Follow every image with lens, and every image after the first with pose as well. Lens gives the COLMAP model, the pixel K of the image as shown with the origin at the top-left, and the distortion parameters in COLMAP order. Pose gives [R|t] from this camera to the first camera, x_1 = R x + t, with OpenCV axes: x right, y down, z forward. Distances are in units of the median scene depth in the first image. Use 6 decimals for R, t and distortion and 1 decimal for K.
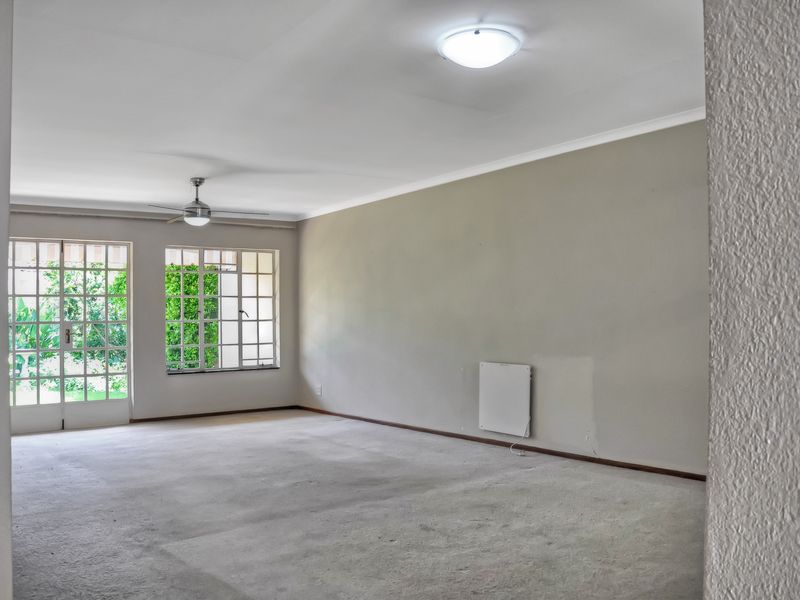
lens RADIAL K [[756.9, 0, 400.0], [0, 756.9, 300.0], [0, 0, 1]] dist [-0.091559, -0.000847]
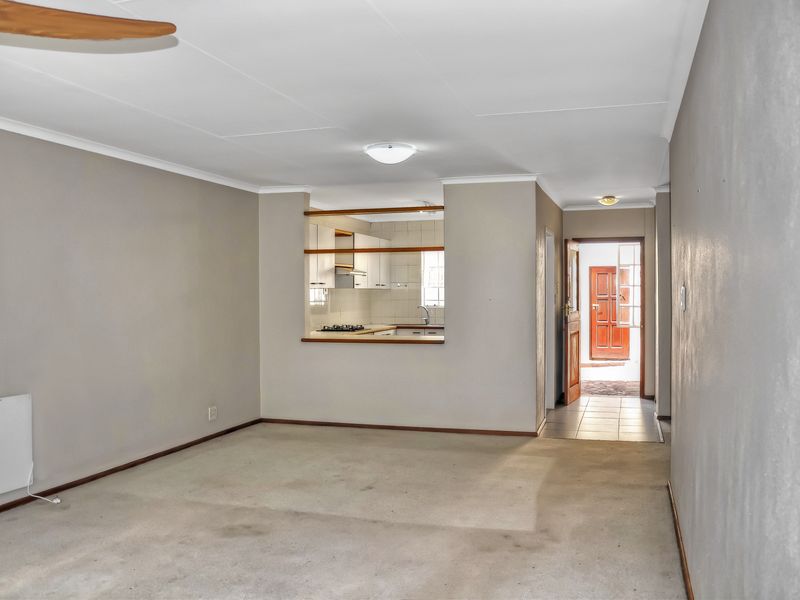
lens RADIAL K [[756.9, 0, 400.0], [0, 756.9, 300.0], [0, 0, 1]] dist [-0.091559, -0.000847]
pose [[-0.585183, 0.007230, 0.810869, -0.570927], [0.008297, 0.999961, -0.002929, -0.010248], [-0.810859, 0.005014, -0.585220, 0.923211]]
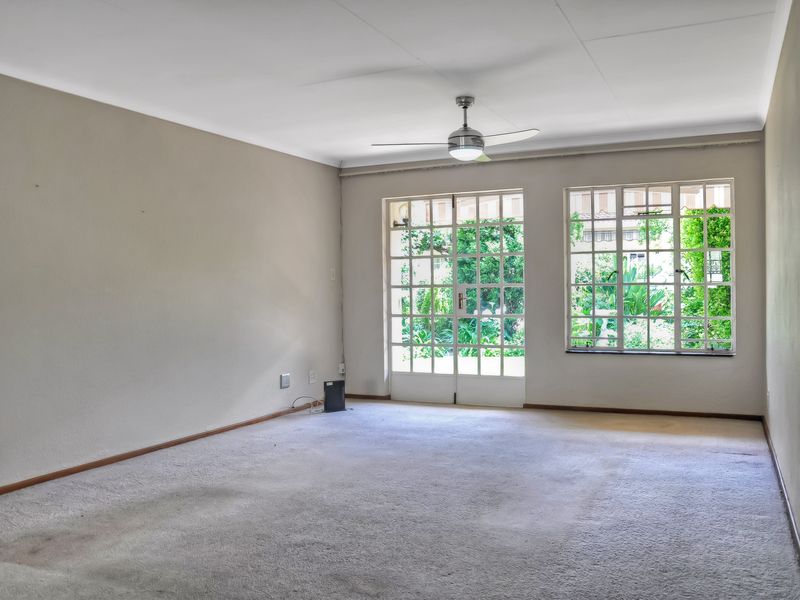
lens RADIAL K [[729.8, 0, 400.0], [0, 729.8, 286.5], [0, 0, 1]] dist [-0.102446, 0.005309]
pose [[0.458371, 0.015024, -0.888634, 0.307079], [0.026736, 0.999171, 0.030684, 0.002256], [0.888358, -0.037824, 0.457590, 0.538231]]
